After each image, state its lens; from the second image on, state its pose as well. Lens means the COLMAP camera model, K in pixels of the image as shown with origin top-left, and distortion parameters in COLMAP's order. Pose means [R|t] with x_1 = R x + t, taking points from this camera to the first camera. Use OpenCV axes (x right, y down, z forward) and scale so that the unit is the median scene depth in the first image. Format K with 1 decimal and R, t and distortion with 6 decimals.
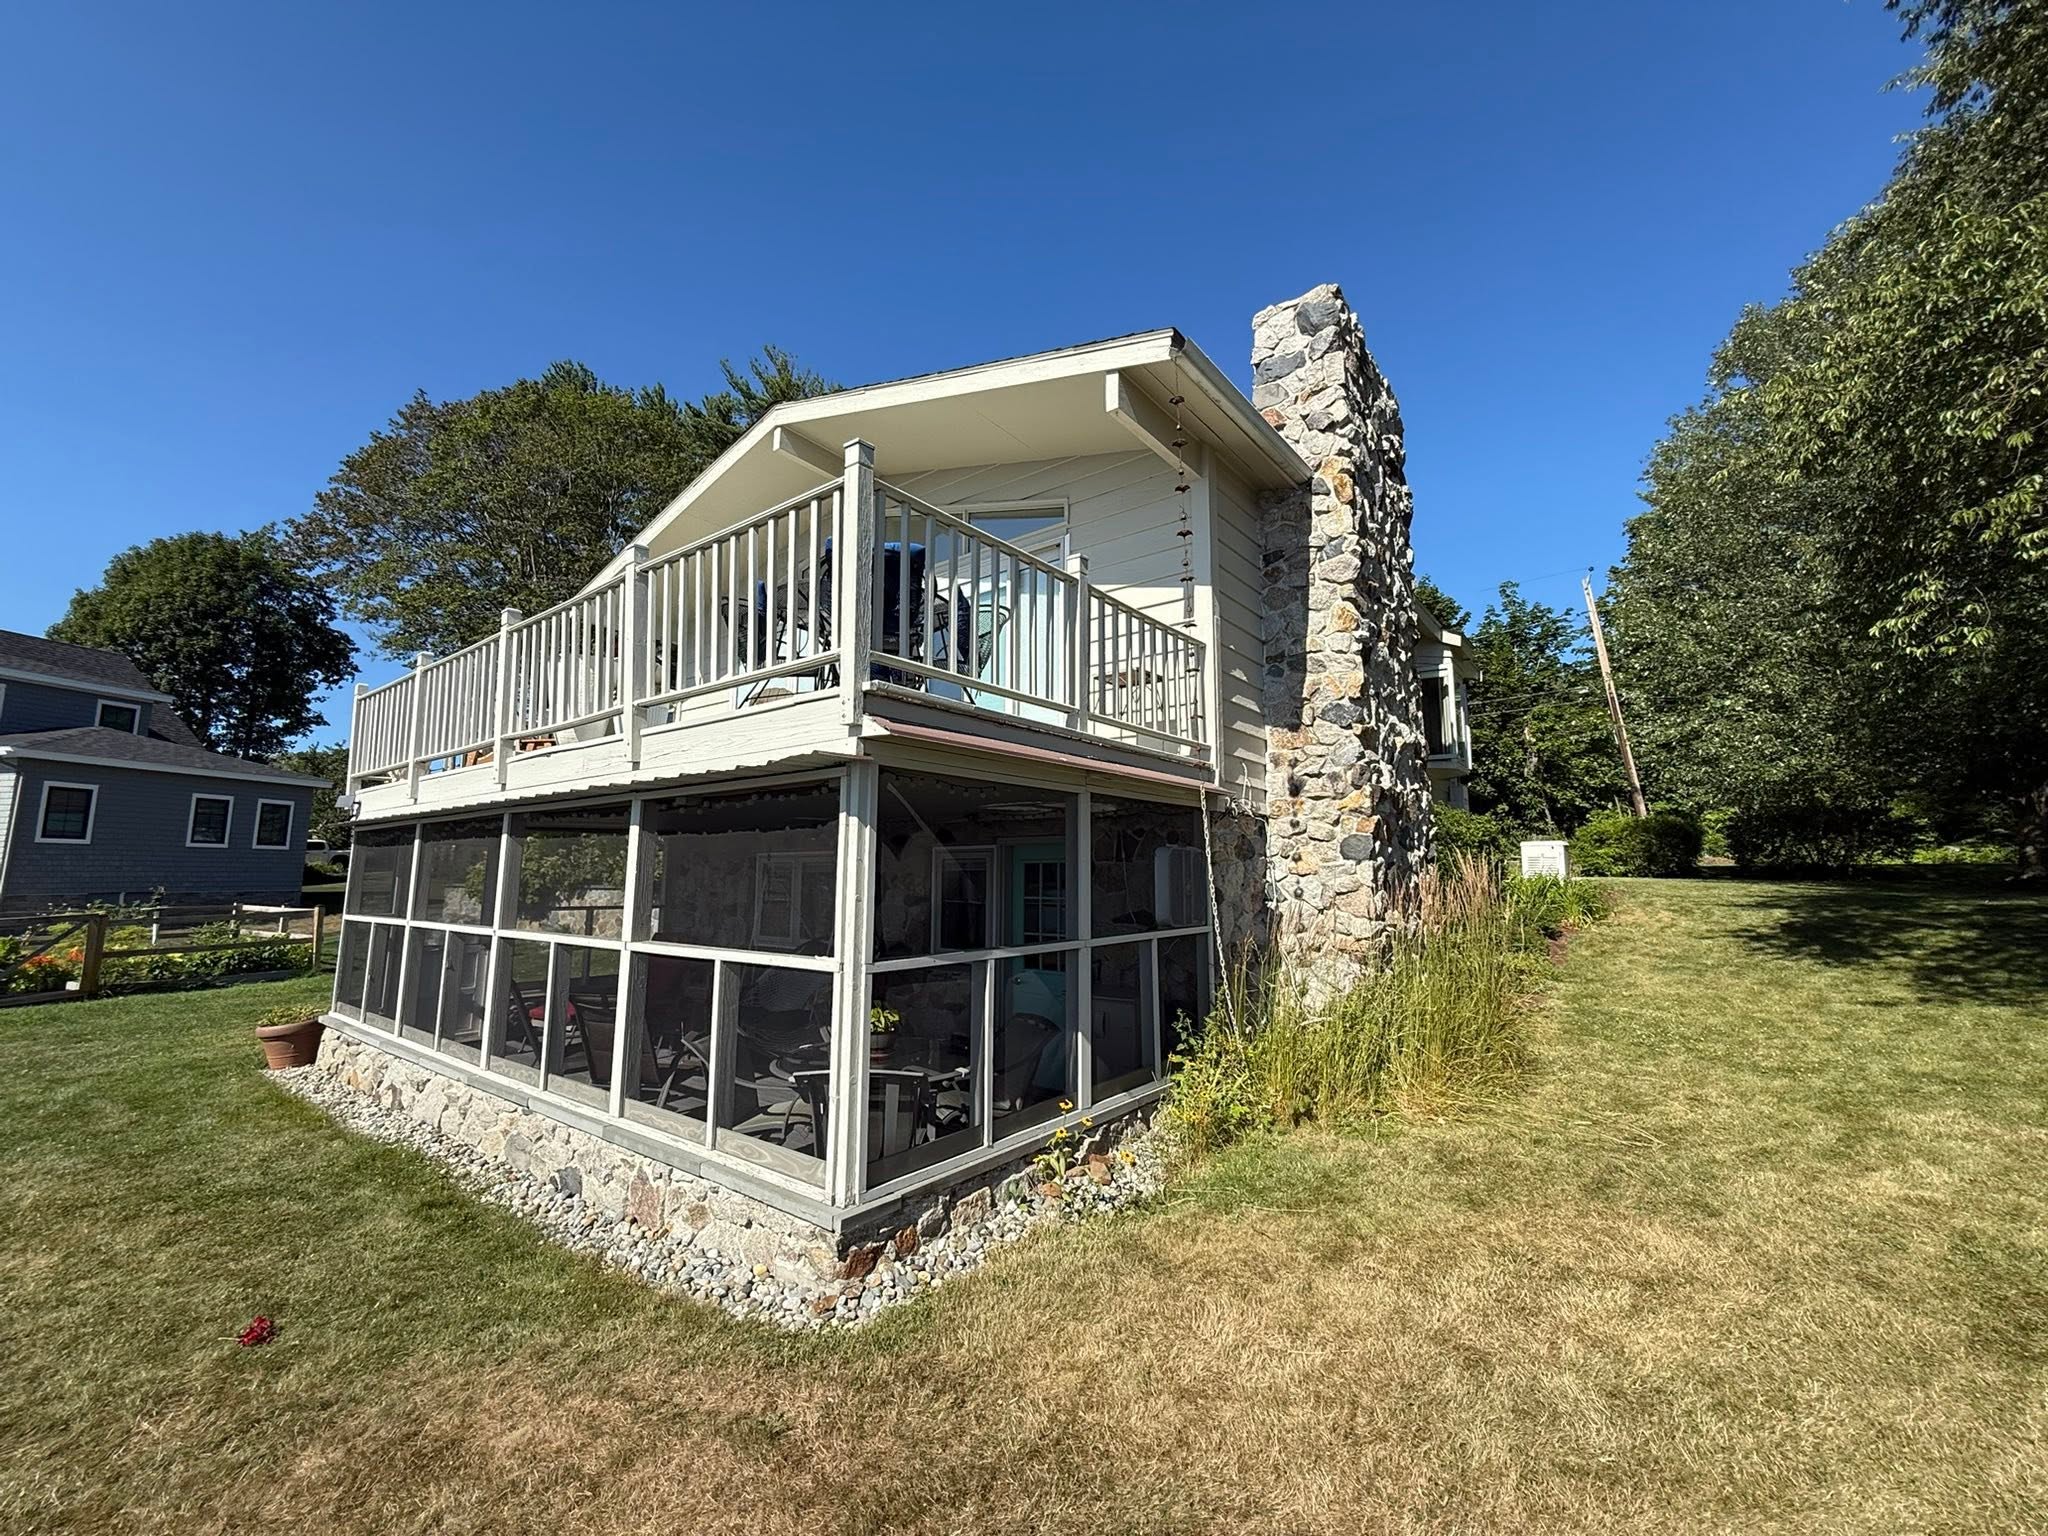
lens RADIAL K [[834.2, 0, 1029.9], [0, 834.2, 775.9], [0, 0, 1]] dist [0.000784, 0.000060]
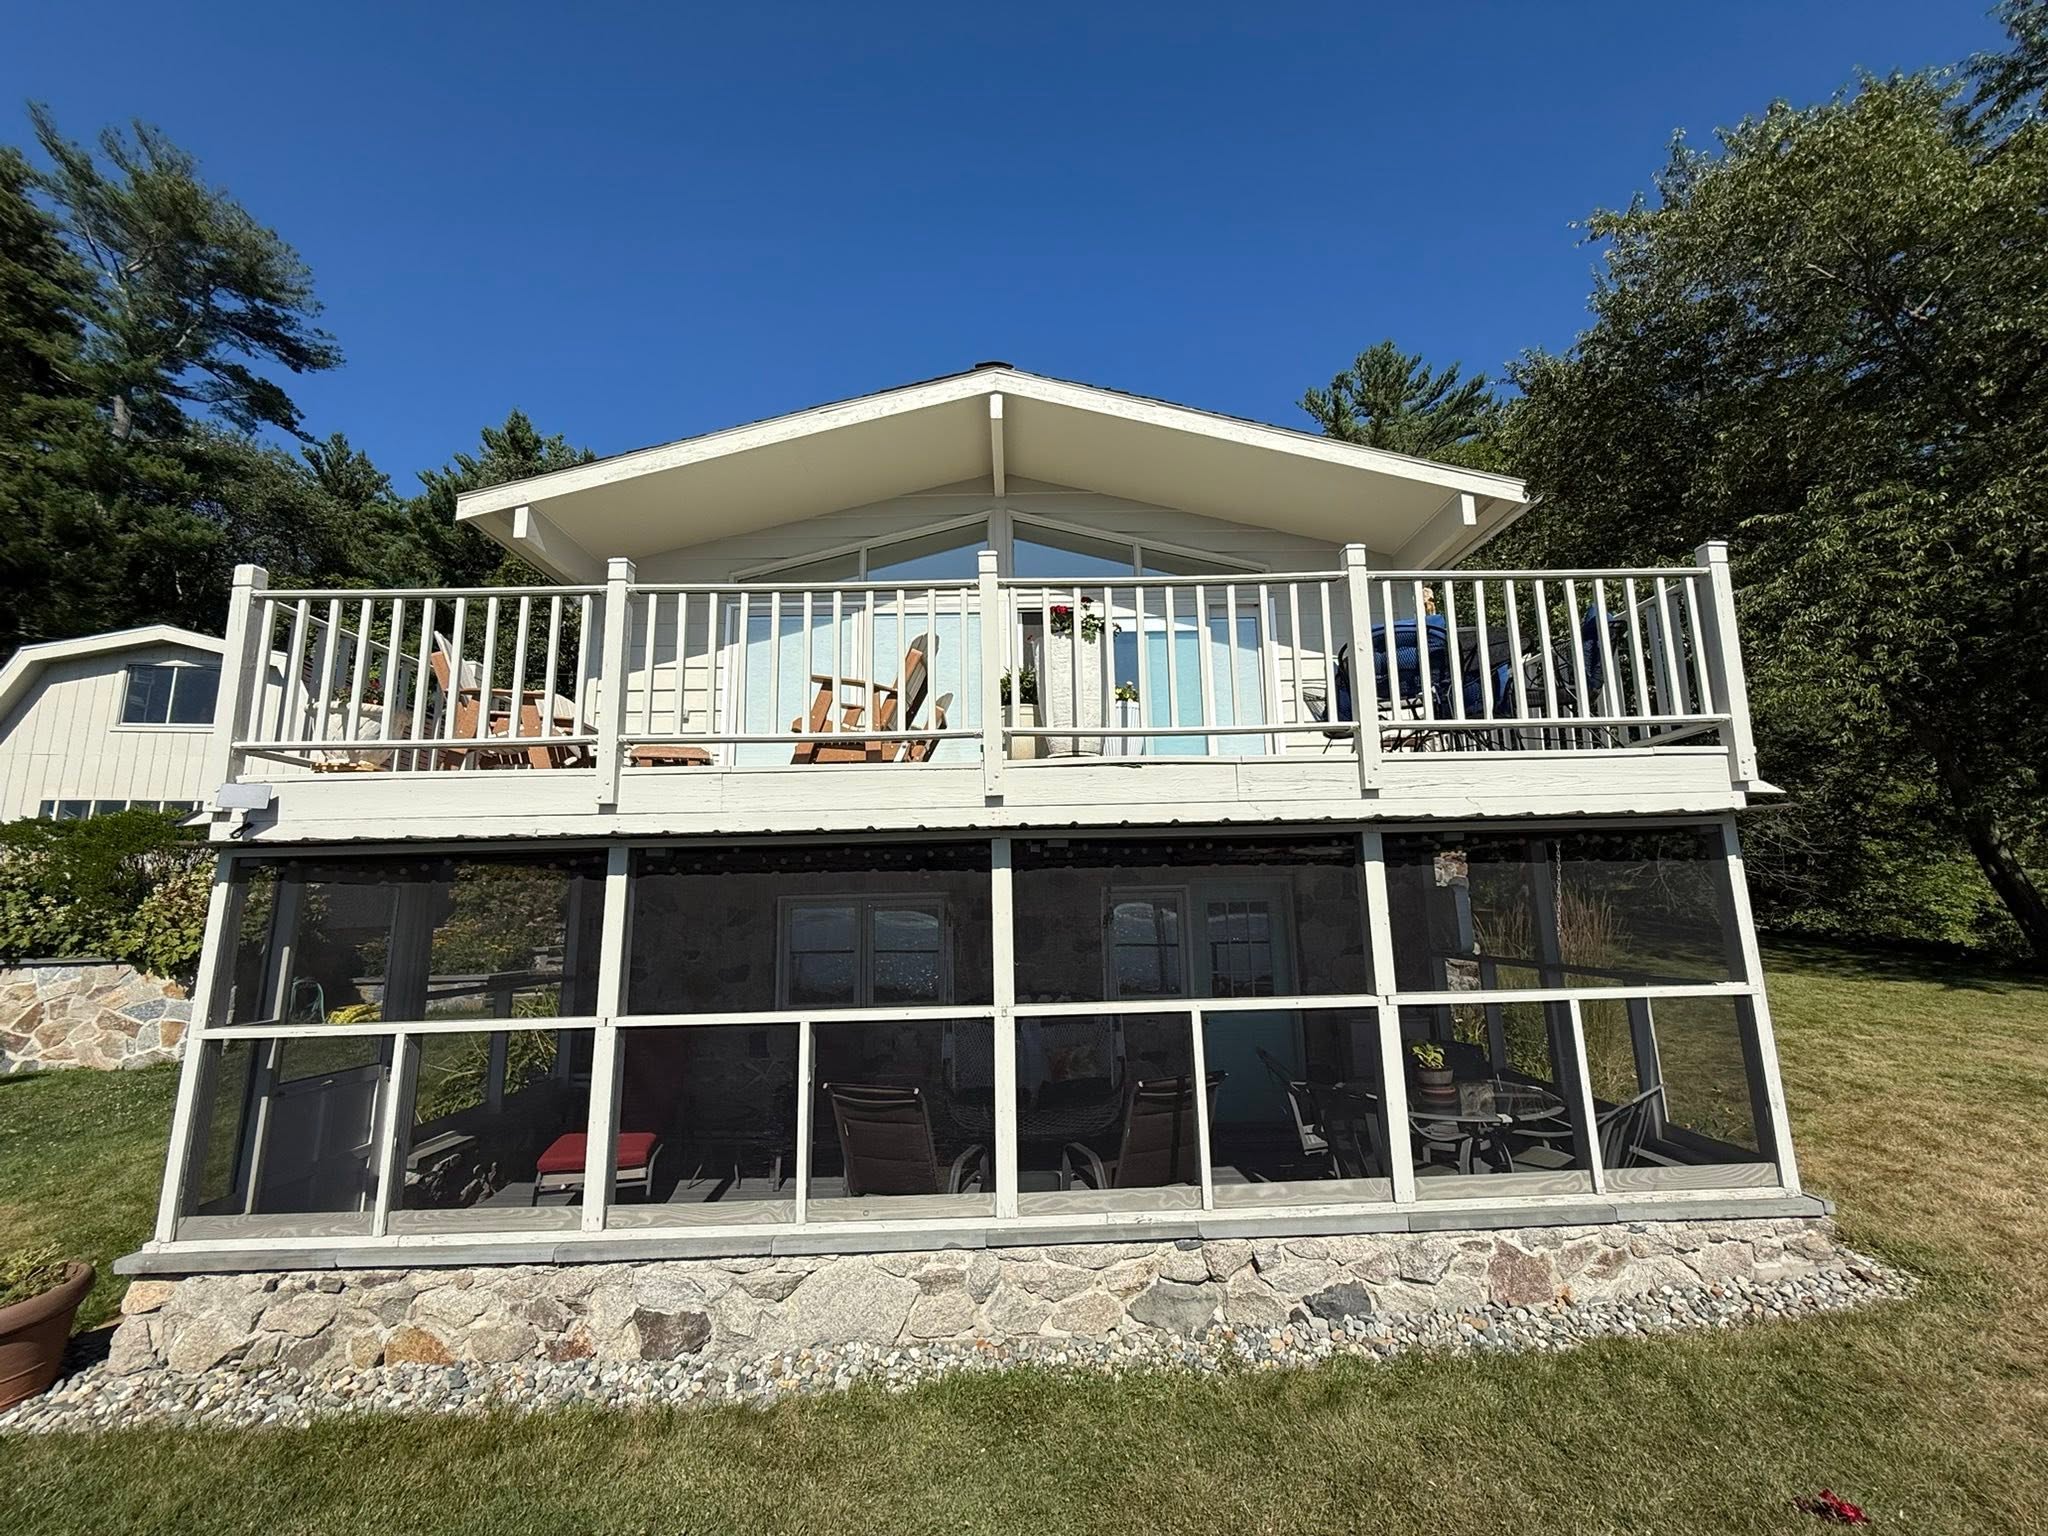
lens RADIAL K [[796.3, 0, 1019.1], [0, 796.3, 753.0], [0, 0, 1]] dist [-0.001193, 0.000332]
pose [[0.772203, 0.078780, 0.630473, -1.093015], [-0.054084, 0.996832, -0.058316, 0.010416], [-0.633070, 0.010934, 0.774017, 0.488505]]
